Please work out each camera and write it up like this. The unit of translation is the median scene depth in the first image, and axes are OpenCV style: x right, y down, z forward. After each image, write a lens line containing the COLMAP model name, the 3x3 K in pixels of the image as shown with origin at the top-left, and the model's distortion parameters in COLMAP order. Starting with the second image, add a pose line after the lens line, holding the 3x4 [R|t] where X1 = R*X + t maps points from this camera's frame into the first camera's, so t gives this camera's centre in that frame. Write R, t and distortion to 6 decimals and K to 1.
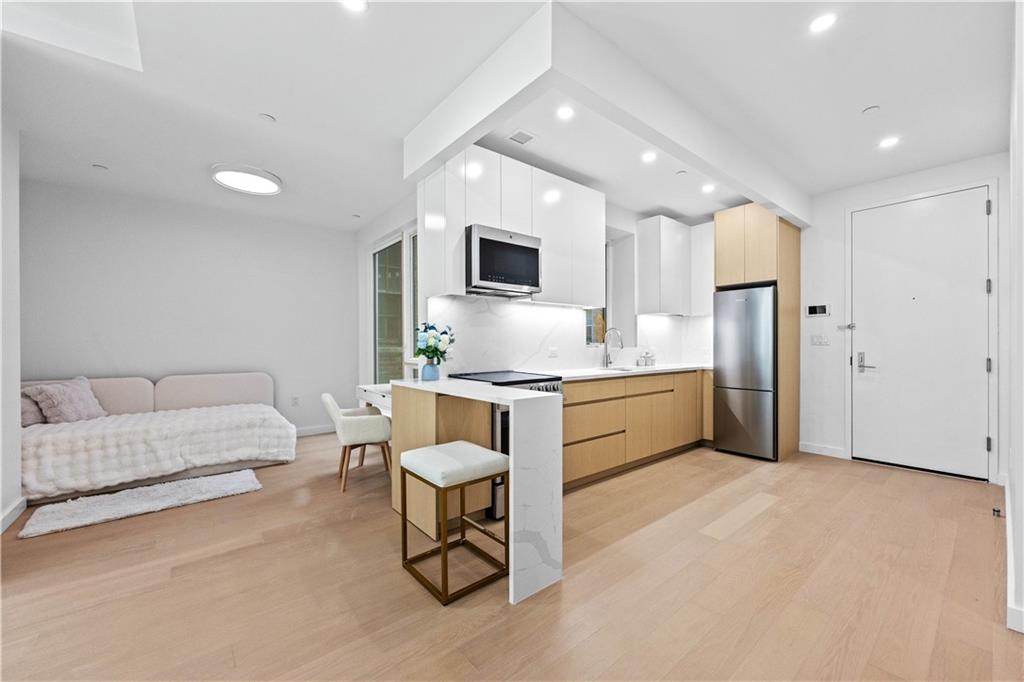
lens RADIAL K [[408.0, 0, 539.5], [0, 408.0, 345.2], [0, 0, 1]] dist [0.001051, 0.003267]
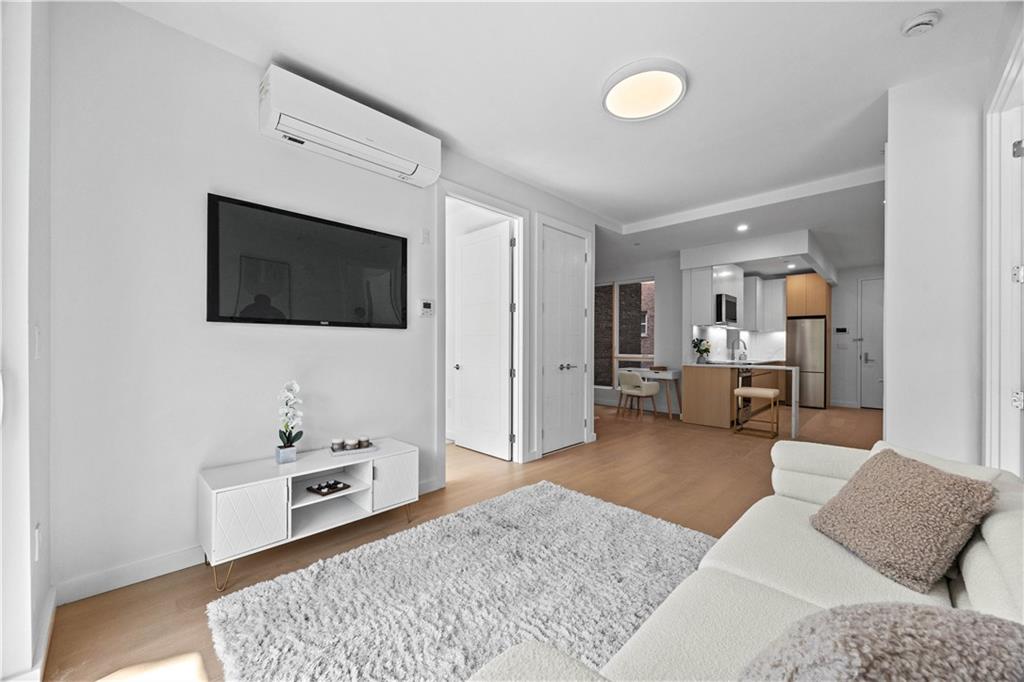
lens RADIAL K [[389.9, 0, 512.1], [0, 389.9, 344.6], [0, 0, 1]] dist [0.001490, 0.000218]
pose [[0.997110, 0.010051, 0.075303, -1.195777], [-0.009705, 0.999941, -0.004960, 0.003860], [-0.075349, 0.004215, 0.997148, -0.840668]]
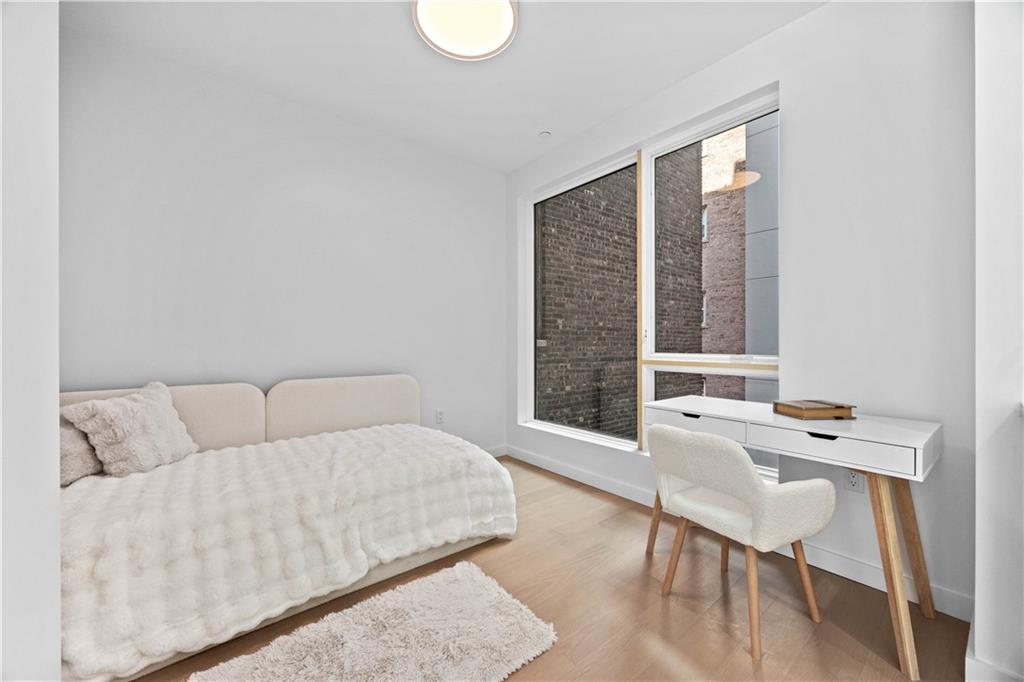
lens RADIAL K [[389.9, 0, 512.1], [0, 389.9, 344.6], [0, 0, 1]] dist [0.001490, 0.000218]
pose [[0.999484, 0.002314, -0.032051, -0.683231], [-0.002346, 0.999997, -0.000945, 0.026695], [0.032048, 0.001020, 0.999486, 0.536693]]
